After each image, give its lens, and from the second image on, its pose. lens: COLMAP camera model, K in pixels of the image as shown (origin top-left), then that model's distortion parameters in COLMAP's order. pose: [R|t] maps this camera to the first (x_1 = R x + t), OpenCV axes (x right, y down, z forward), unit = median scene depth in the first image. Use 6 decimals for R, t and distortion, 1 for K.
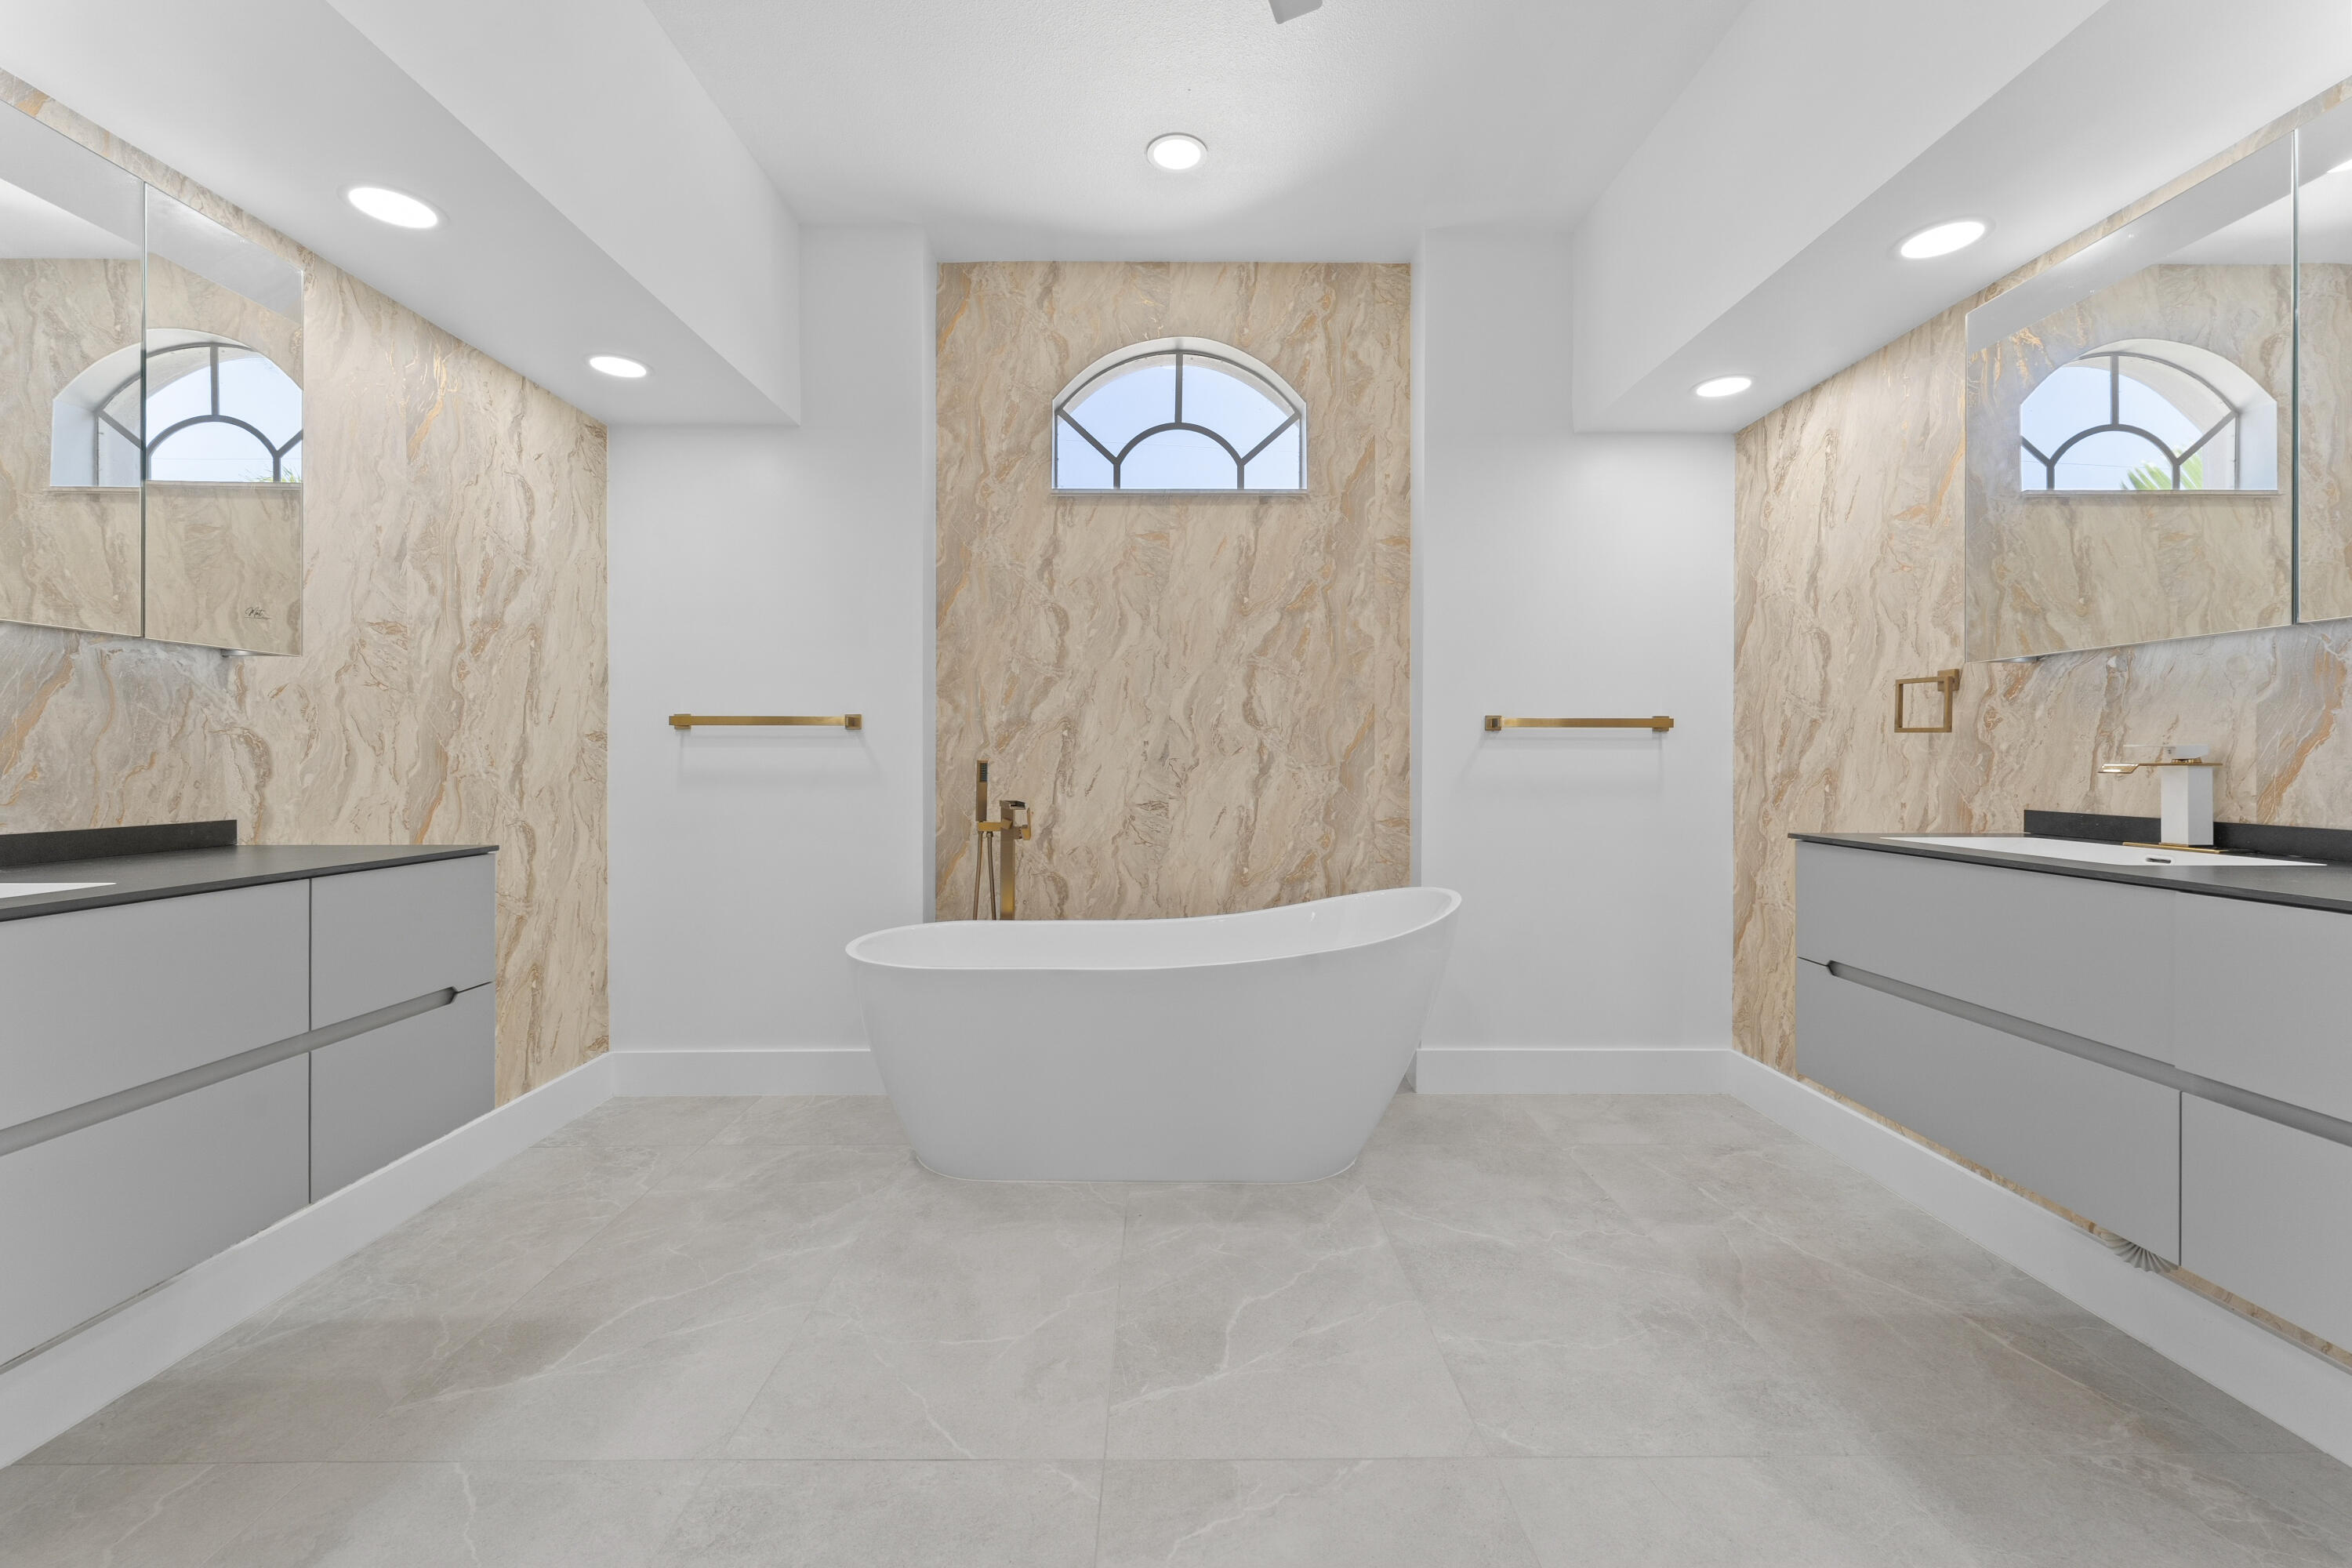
lens RADIAL K [[958.5, 0, 1199.9], [0, 958.5, 765.6], [0, 0, 1]] dist [-0.002798, -0.000060]
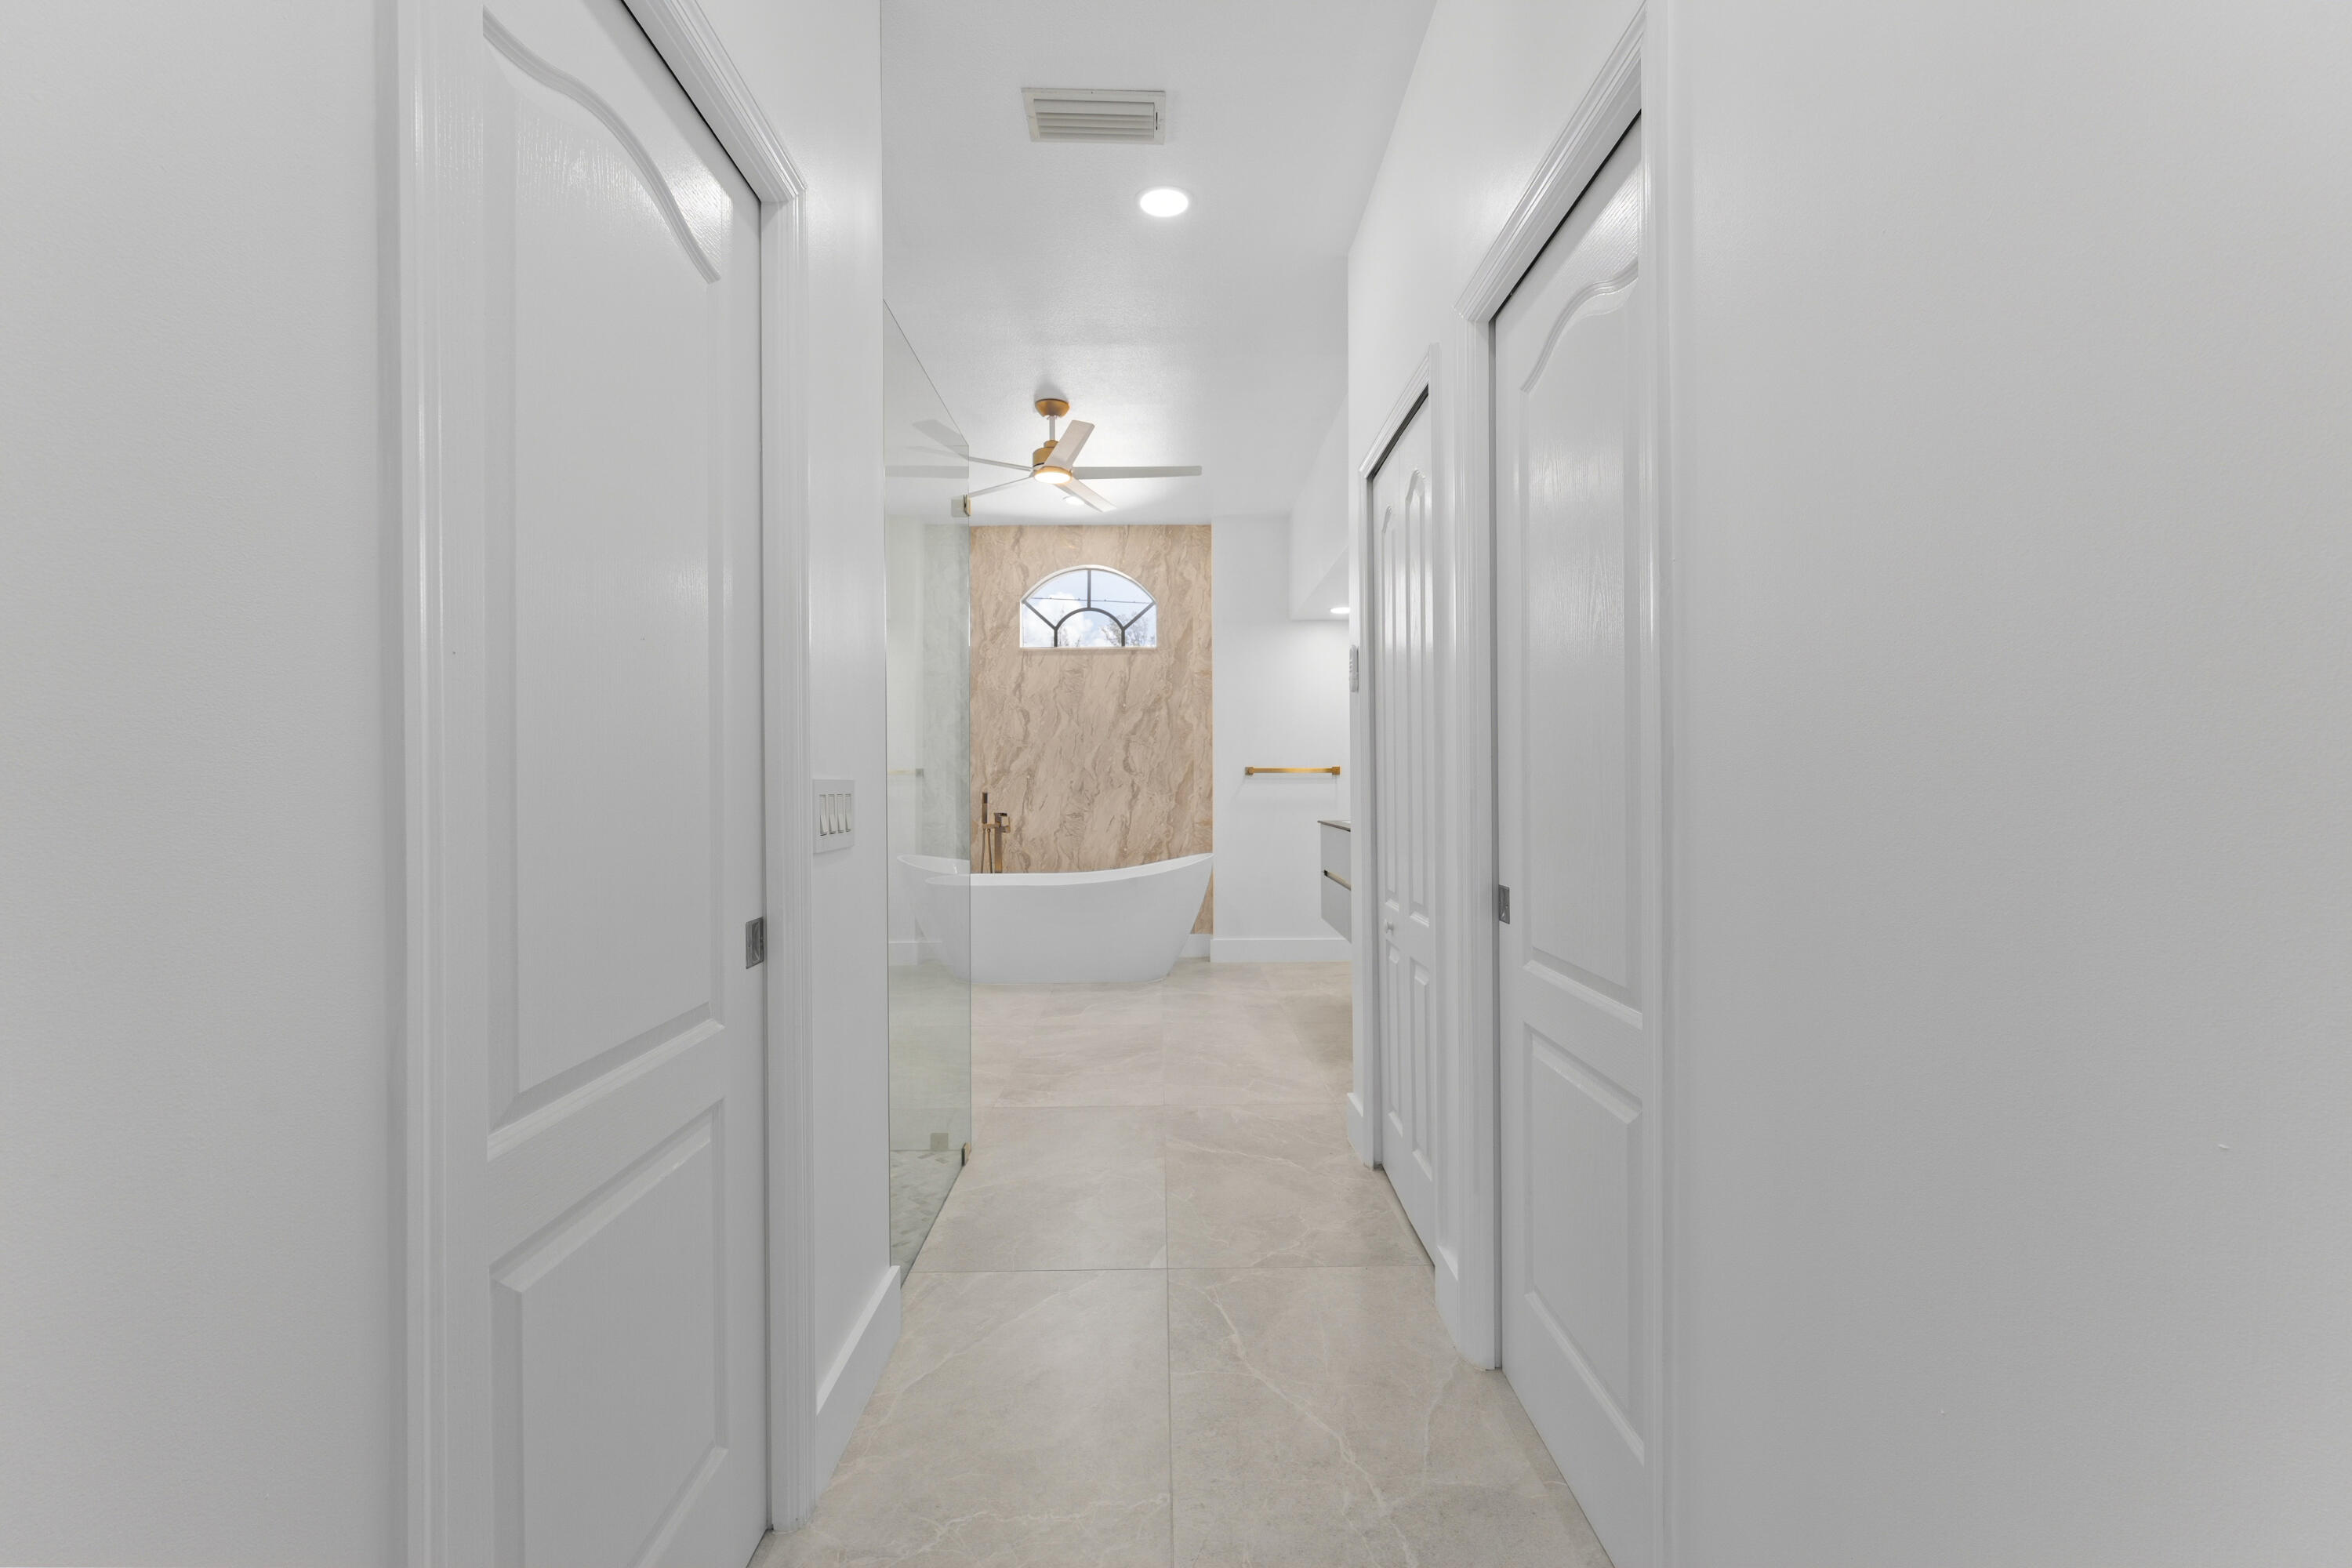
lens RADIAL K [[998.4, 0, 1191.1], [0, 998.4, 784.9], [0, 0, 1]] dist [0.004457, 0.000351]
pose [[0.999957, -0.006791, 0.006272, 0.167821], [0.006795, 0.999977, -0.000646, -0.015107], [-0.006267, 0.000689, 0.999980, -0.967849]]
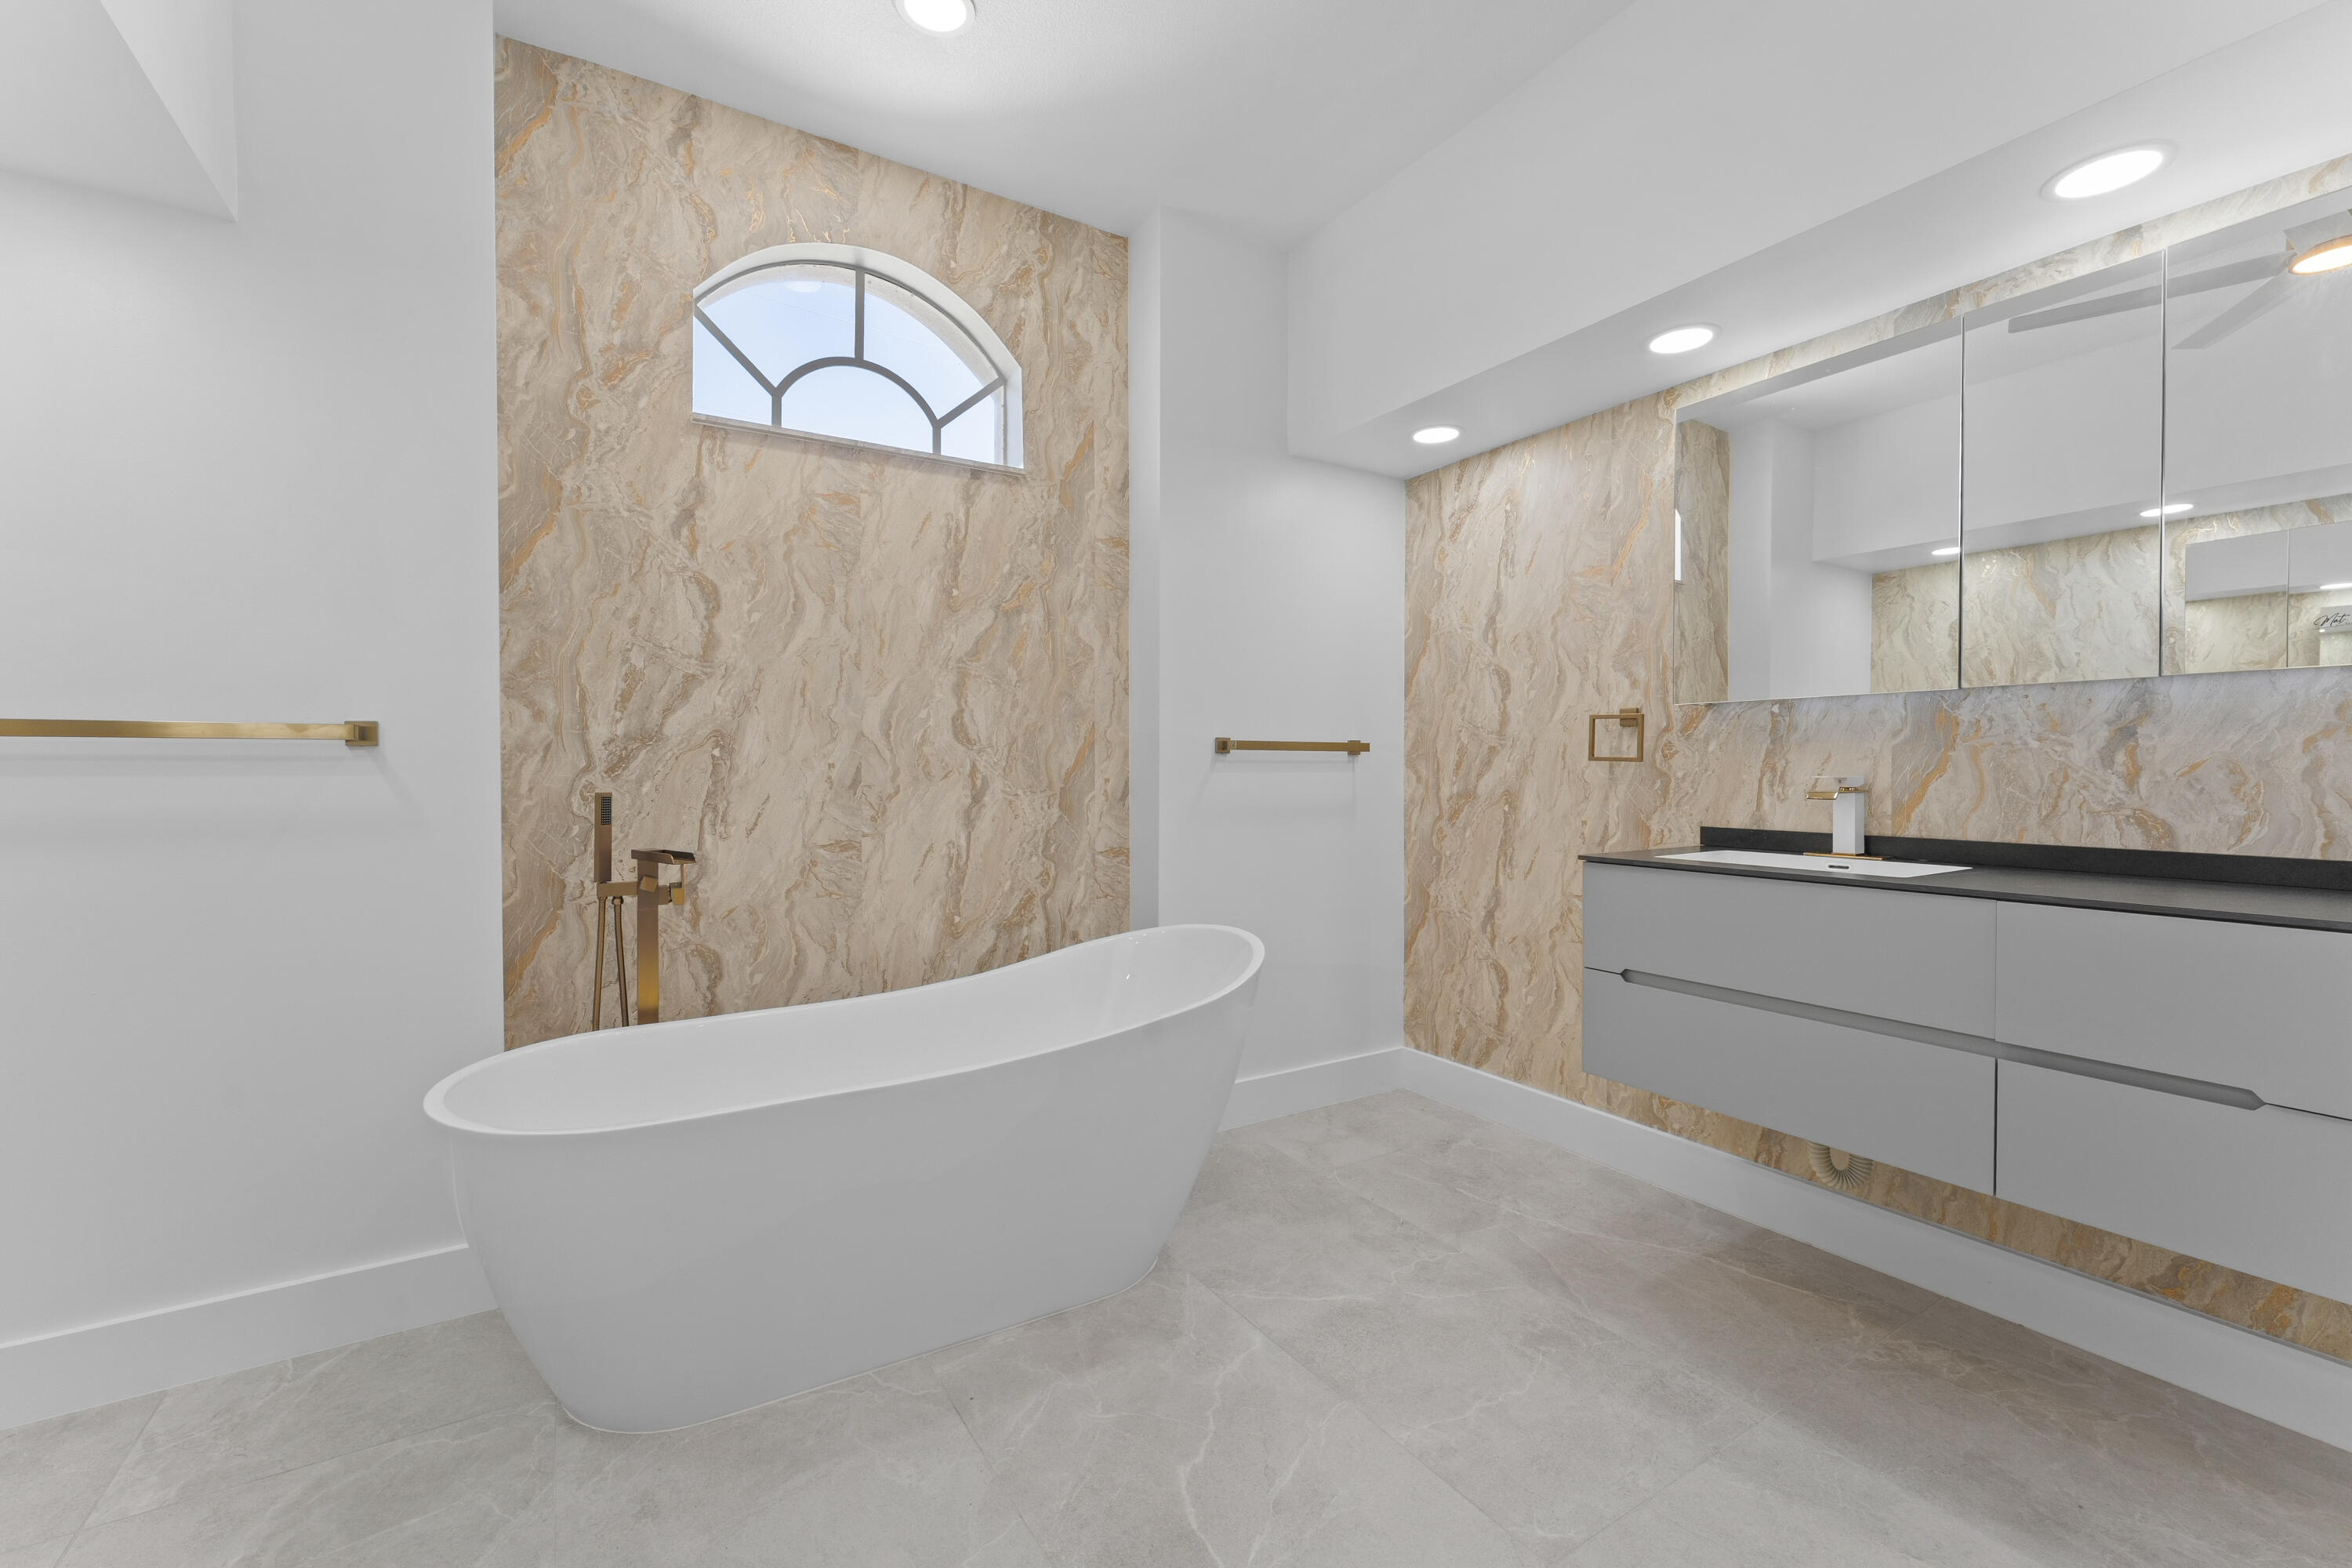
lens RADIAL K [[958.5, 0, 1169.2], [0, 958.5, 783.6], [0, 0, 1]] dist [-0.002798, -0.000060]
pose [[0.854844, -0.011053, 0.518767, -0.227721], [0.005470, 0.999909, 0.012292, -0.017598], [-0.518856, -0.007670, 0.854827, 0.200253]]
